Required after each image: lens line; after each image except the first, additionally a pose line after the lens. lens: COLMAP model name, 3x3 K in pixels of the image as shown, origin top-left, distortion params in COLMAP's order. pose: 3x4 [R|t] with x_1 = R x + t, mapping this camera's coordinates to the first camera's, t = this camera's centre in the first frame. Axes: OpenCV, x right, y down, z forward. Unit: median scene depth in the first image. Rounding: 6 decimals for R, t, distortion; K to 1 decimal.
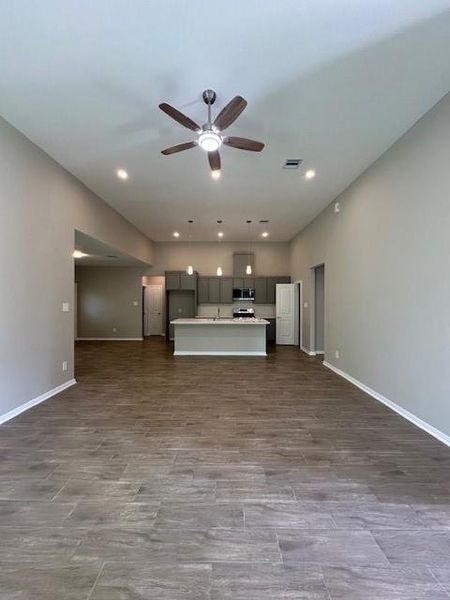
lens RADIAL K [[237.6, 0, 225.6], [0, 237.6, 299.7], [0, 0, 1]] dist [-0.005983, 0.001882]
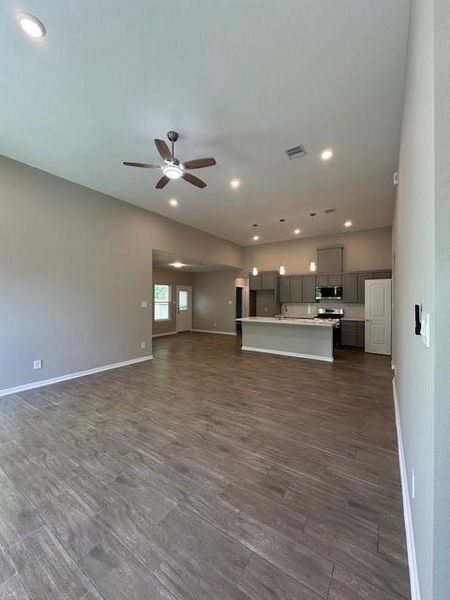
lens RADIAL K [[237.6, 0, 227.8], [0, 237.6, 300.5], [0, 0, 1]] dist [-0.005983, 0.001882]
pose [[0.836903, 0.001120, -0.547350, 0.337490], [0.001360, 0.999991, 0.004127, 0.001682], [0.547349, -0.004198, 0.836894, 0.045210]]
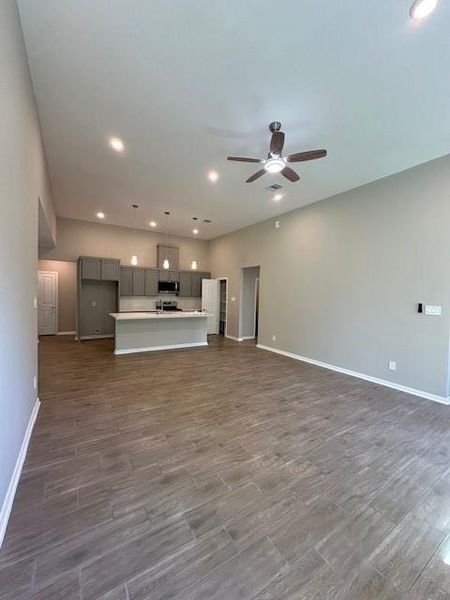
lens RADIAL K [[237.6, 0, 224.2], [0, 237.6, 299.5], [0, 0, 1]] dist [-0.005983, 0.001882]
pose [[0.842627, 0.005032, 0.538474, -0.363091], [-0.024959, 0.999247, 0.029719, -0.009472], [-0.537919, -0.038482, 0.842118, 0.042168]]
